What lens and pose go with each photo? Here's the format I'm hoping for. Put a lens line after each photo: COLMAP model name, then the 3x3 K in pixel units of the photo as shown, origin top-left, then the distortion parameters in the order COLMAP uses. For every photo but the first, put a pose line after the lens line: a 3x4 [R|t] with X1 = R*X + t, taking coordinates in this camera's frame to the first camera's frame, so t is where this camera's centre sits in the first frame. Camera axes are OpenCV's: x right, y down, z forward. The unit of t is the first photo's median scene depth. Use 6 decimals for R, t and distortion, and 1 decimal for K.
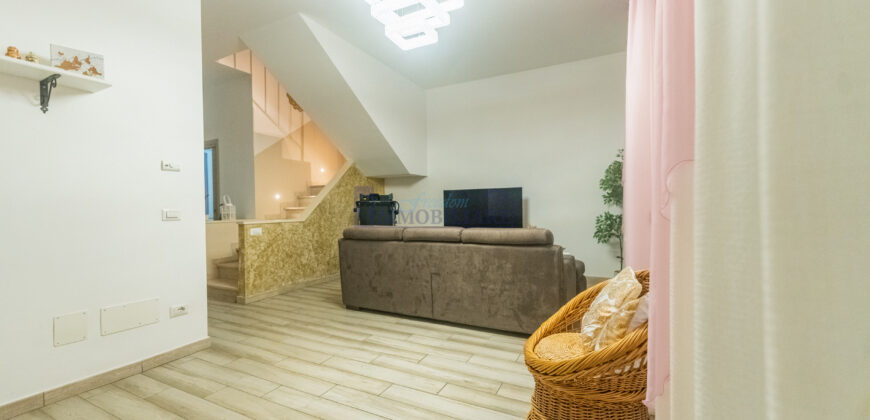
lens RADIAL K [[344.8, 0, 430.5], [0, 344.8, 206.3], [0, 0, 1]] dist [0.000992, -0.000765]
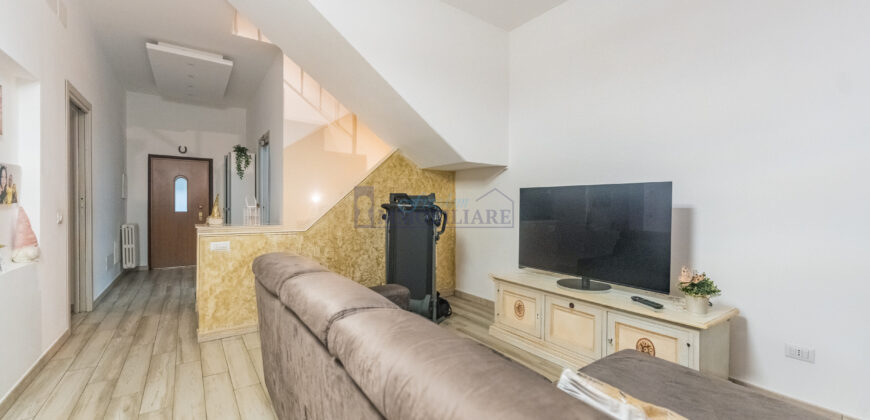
lens RADIAL K [[344.8, 0, 433.6], [0, 344.8, 206.4], [0, 0, 1]] dist [0.000992, -0.000765]
pose [[0.895795, 0.016421, -0.444164, 0.227257], [-0.015657, 0.999863, 0.005389, -0.020424], [0.444192, 0.002127, 0.895929, 0.535576]]
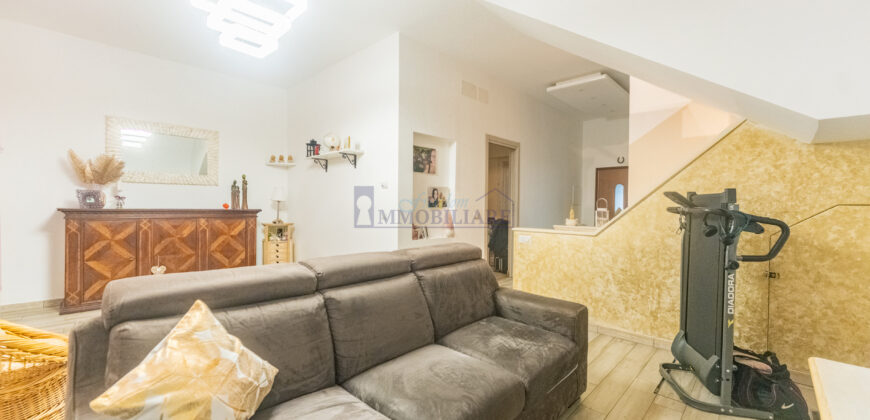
lens RADIAL K [[344.8, 0, 433.9], [0, 344.8, 214.3], [0, 0, 1]] dist [0.000992, -0.000765]
pose [[-0.287704, 0.026256, -0.957360, 0.448042], [-0.012055, 0.999446, 0.031033, -0.021365], [0.957644, 0.020469, -0.287228, 1.017336]]
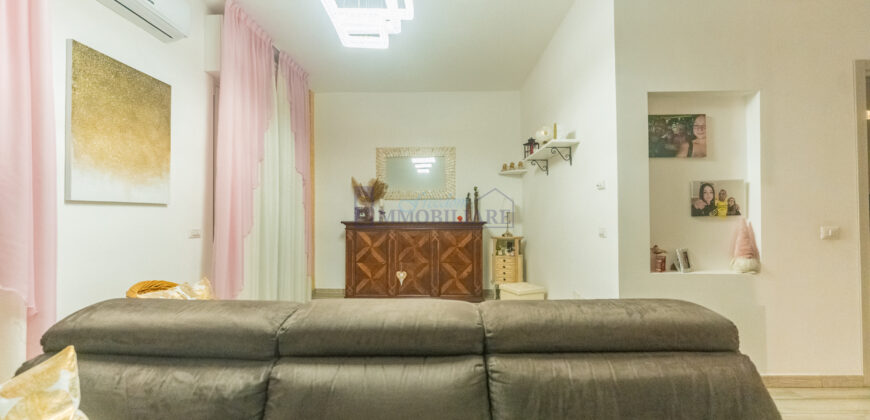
lens RADIAL K [[344.8, 0, 434.7], [0, 344.8, 209.5], [0, 0, 1]] dist [0.000992, -0.000765]
pose [[-0.900769, 0.003871, -0.434281, 0.109040], [0.011000, 0.999843, -0.013904, -0.019166], [0.434159, -0.017302, -0.900670, 1.047423]]
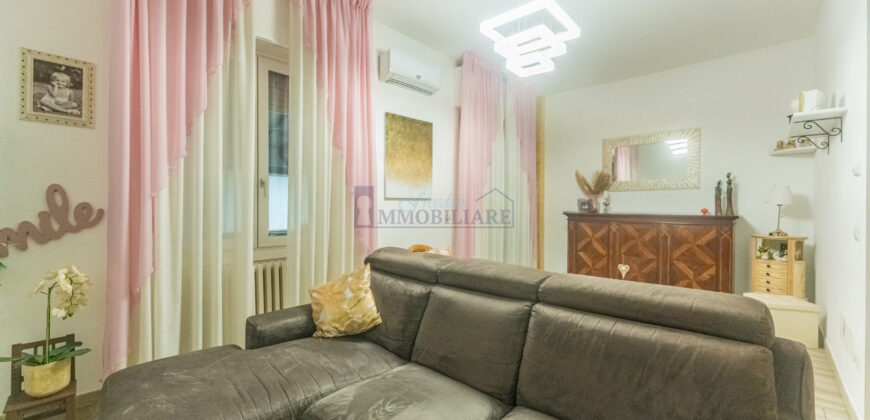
lens RADIAL K [[344.8, 0, 437.6], [0, 344.8, 208.8], [0, 0, 1]] dist [0.000992, -0.000765]
pose [[-0.958314, 0.003492, 0.285696, -0.030711], [0.005297, 0.999971, 0.005545, -0.022049], [-0.285668, 0.006827, -0.958304, 1.222184]]
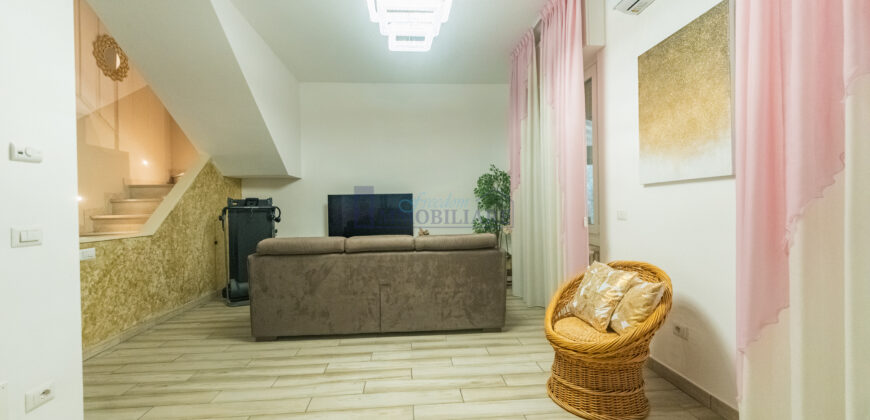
lens RADIAL K [[344.8, 0, 428.9], [0, 344.8, 207.8], [0, 0, 1]] dist [0.000992, -0.000765]
pose [[0.853855, -0.002179, 0.520506, -0.284453], [0.003681, 0.999992, -0.001854, -0.012278], [-0.520498, 0.003499, 0.853856, 0.086630]]
